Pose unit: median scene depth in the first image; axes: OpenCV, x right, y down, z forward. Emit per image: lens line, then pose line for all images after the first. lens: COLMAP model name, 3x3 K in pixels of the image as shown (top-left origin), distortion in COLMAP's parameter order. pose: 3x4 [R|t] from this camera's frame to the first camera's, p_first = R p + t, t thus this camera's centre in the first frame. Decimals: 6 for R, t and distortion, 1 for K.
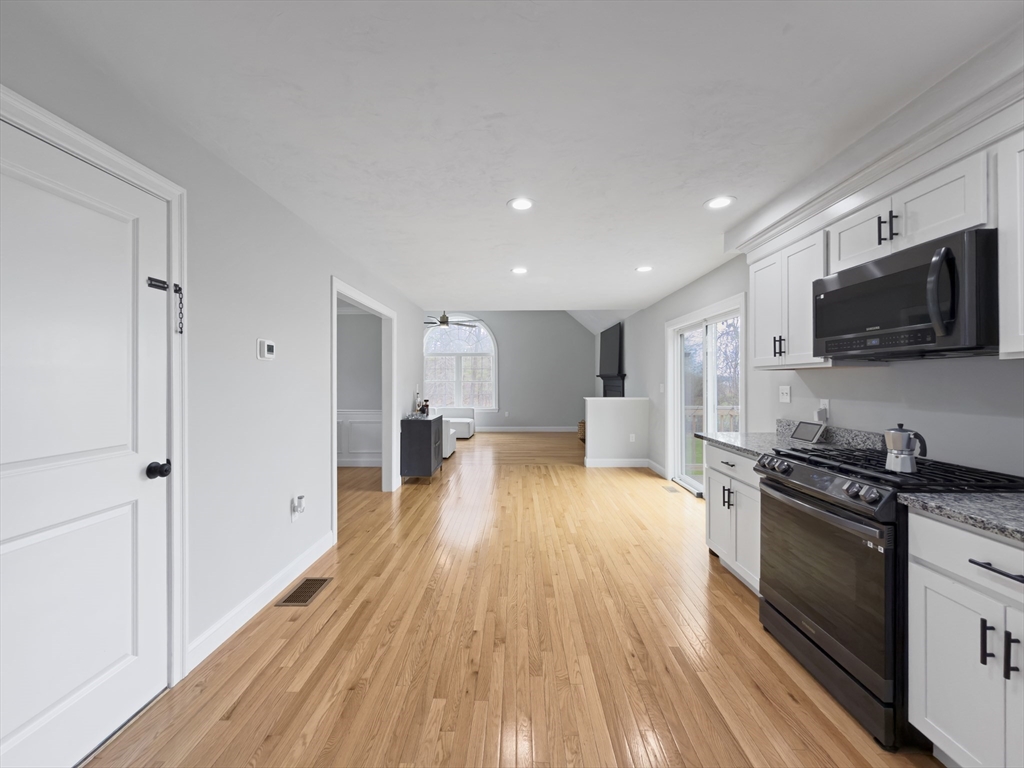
lens RADIAL K [[414.5, 0, 510.0], [0, 414.5, 381.1], [0, 0, 1]] dist [-0.001224, -0.000184]
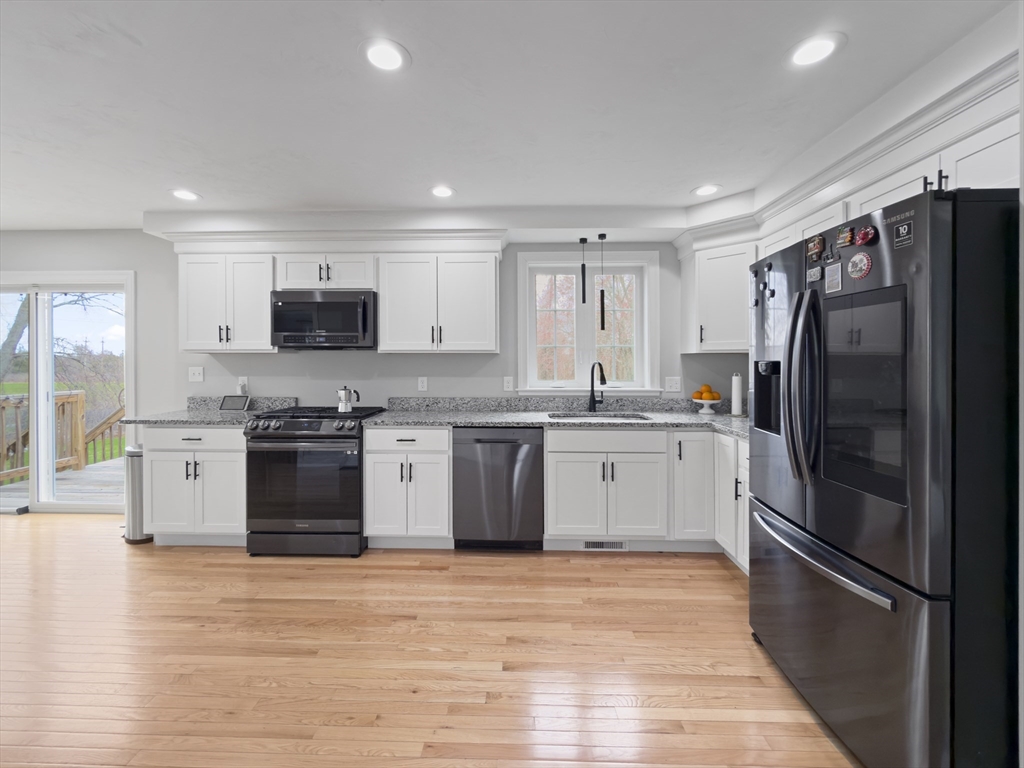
lens RADIAL K [[423.9, 0, 503.1], [0, 423.9, 364.1], [0, 0, 1]] dist [-0.000991, -0.000073]
pose [[0.008912, -0.002532, 0.999957, -0.674221], [-0.000135, 0.999997, 0.002534, 0.000629], [-0.999960, -0.000158, 0.008912, 0.206792]]
